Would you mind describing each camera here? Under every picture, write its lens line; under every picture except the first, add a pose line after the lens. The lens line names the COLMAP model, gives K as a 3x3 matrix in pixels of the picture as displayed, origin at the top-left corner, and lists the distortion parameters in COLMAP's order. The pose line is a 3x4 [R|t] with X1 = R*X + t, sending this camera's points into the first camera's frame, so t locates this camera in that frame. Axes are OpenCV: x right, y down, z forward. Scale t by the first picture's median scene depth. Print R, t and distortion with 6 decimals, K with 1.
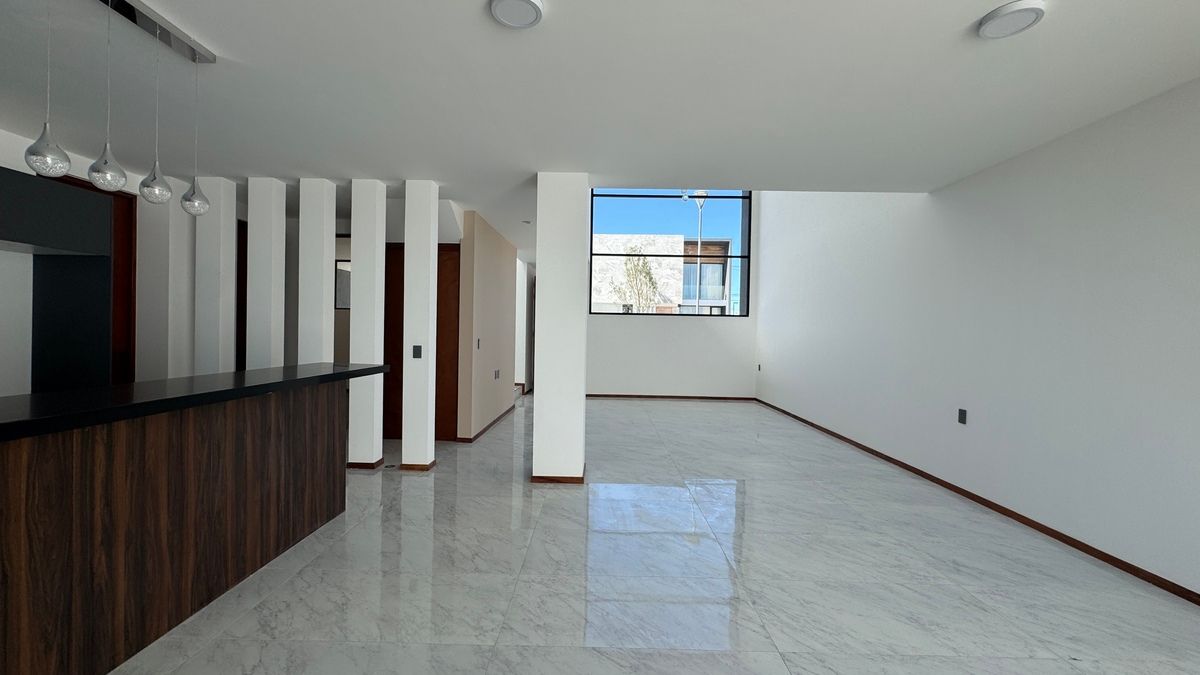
lens RADIAL K [[477.1, 0, 600.0], [0, 477.1, 337.5], [0, 0, 1]] dist [-0.000084, 0.000345]
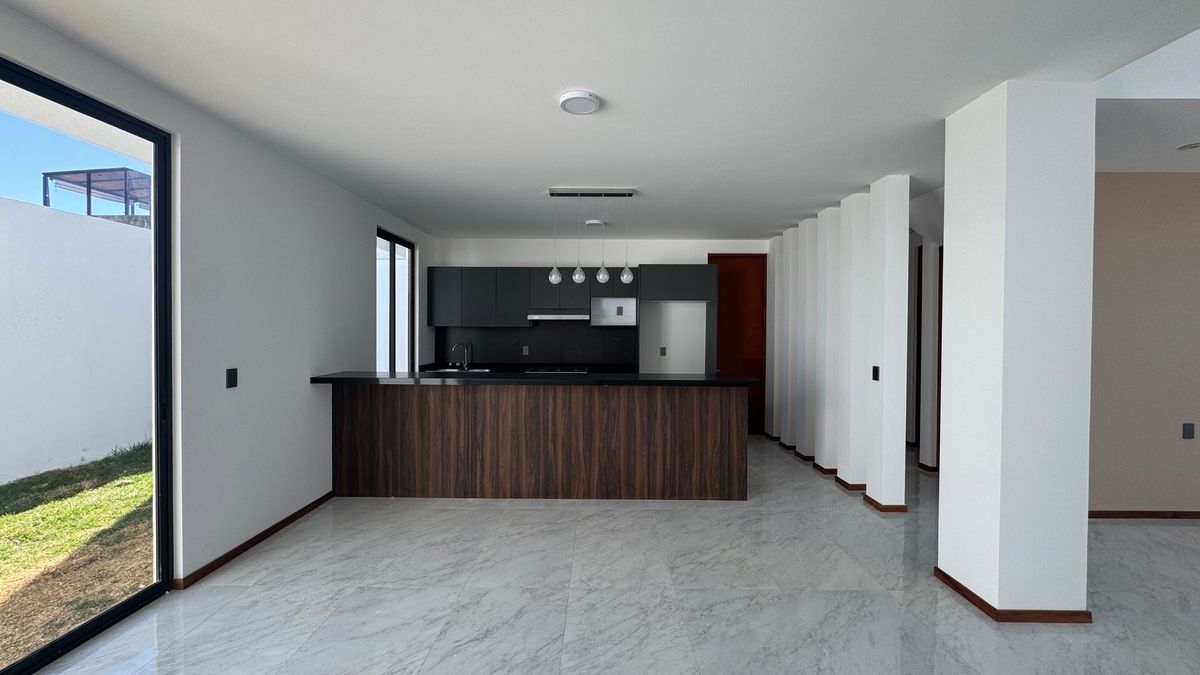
lens RADIAL K [[477.1, 0, 600.0], [0, 477.1, 337.5], [0, 0, 1]] dist [-0.000084, 0.000345]
pose [[0.009820, -0.009982, -0.999902, 0.873063], [-0.021513, 0.999717, -0.010192, -0.030908], [0.999720, 0.021611, 0.009602, 0.829771]]
